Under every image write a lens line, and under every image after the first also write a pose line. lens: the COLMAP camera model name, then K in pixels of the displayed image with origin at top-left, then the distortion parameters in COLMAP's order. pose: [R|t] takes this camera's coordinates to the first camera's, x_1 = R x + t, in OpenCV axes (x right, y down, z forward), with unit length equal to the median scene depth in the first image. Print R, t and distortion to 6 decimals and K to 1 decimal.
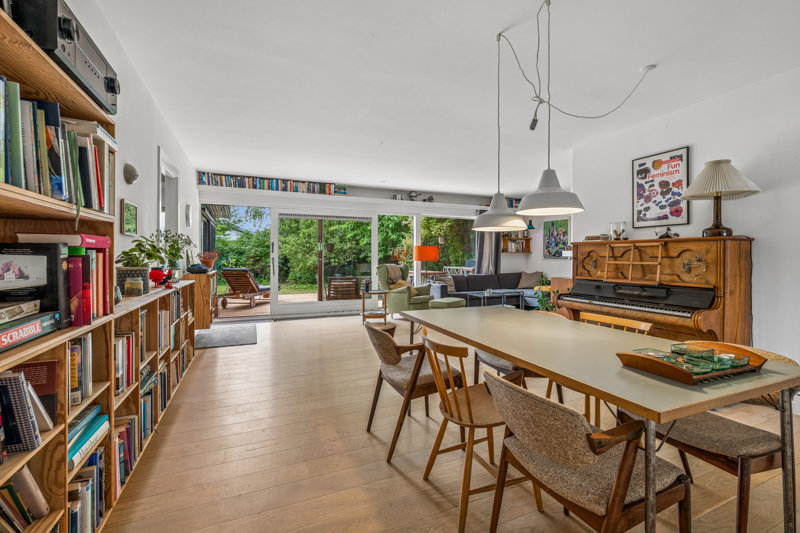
lens RADIAL K [[356.6, 0, 400.5], [0, 356.6, 260.1], [0, 0, 1]] dist [-0.002344, -0.000880]
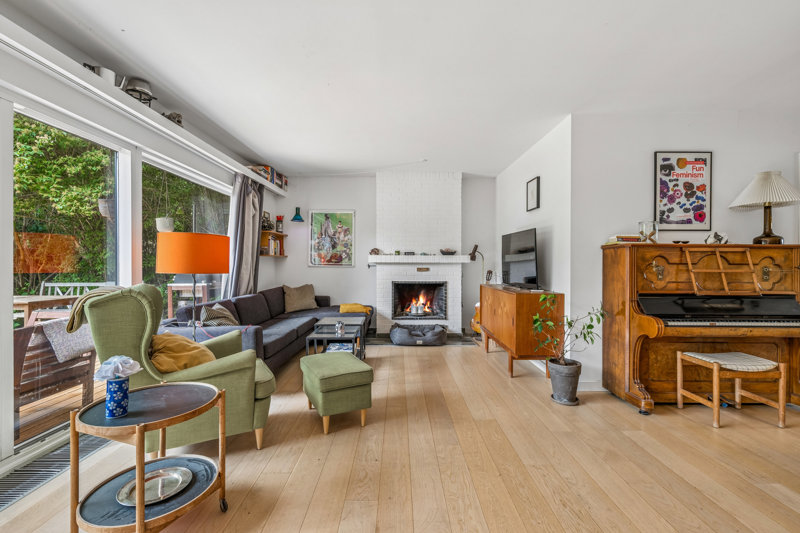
lens RADIAL K [[356.6, 0, 403.2], [0, 356.6, 264.9], [0, 0, 1]] dist [-0.002344, -0.000880]
pose [[0.392494, -0.002549, 0.919751, -0.218719], [0.005868, 0.999983, 0.000267, -0.005742], [-0.919736, 0.005292, 0.392502, 0.702061]]
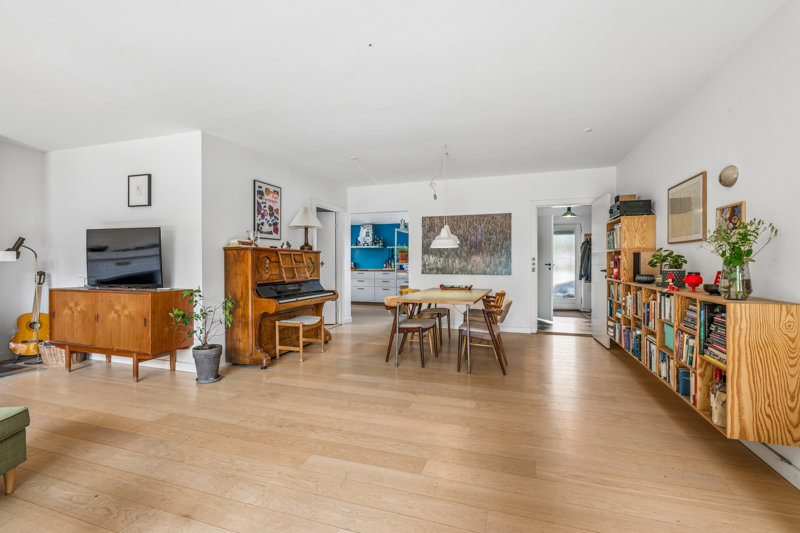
lens RADIAL K [[356.6, 0, 400.2], [0, 356.6, 264.6], [0, 0, 1]] dist [-0.002344, -0.000880]
pose [[-0.742667, -0.005354, 0.669640, -0.285028], [0.007131, 0.999848, 0.015902, -0.008896], [-0.669623, 0.016585, -0.742516, 0.892636]]
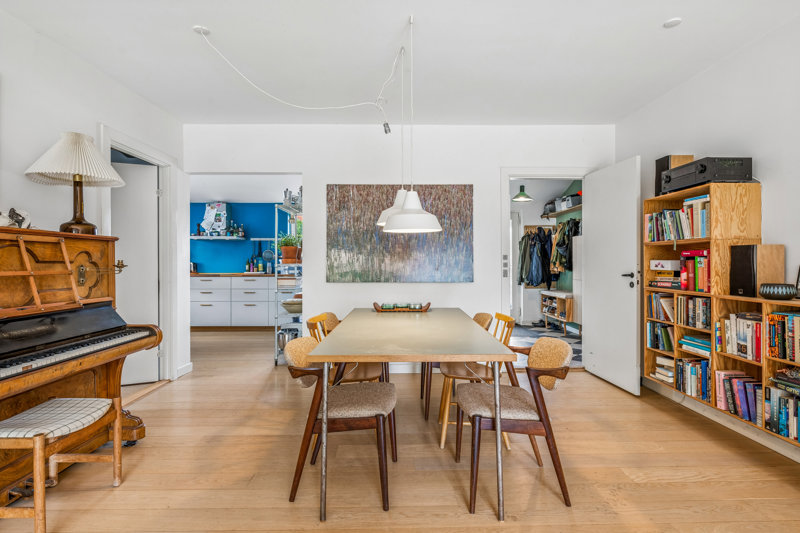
lens RADIAL K [[413.7, 0, 399.7], [0, 413.7, 261.4], [0, 0, 1]] dist [-0.001224, 0.000694]
pose [[-0.923618, 0.000417, 0.383315, -0.034812], [0.004178, 0.999951, 0.008979, -0.006271], [-0.383292, 0.009895, -0.923574, 0.691283]]
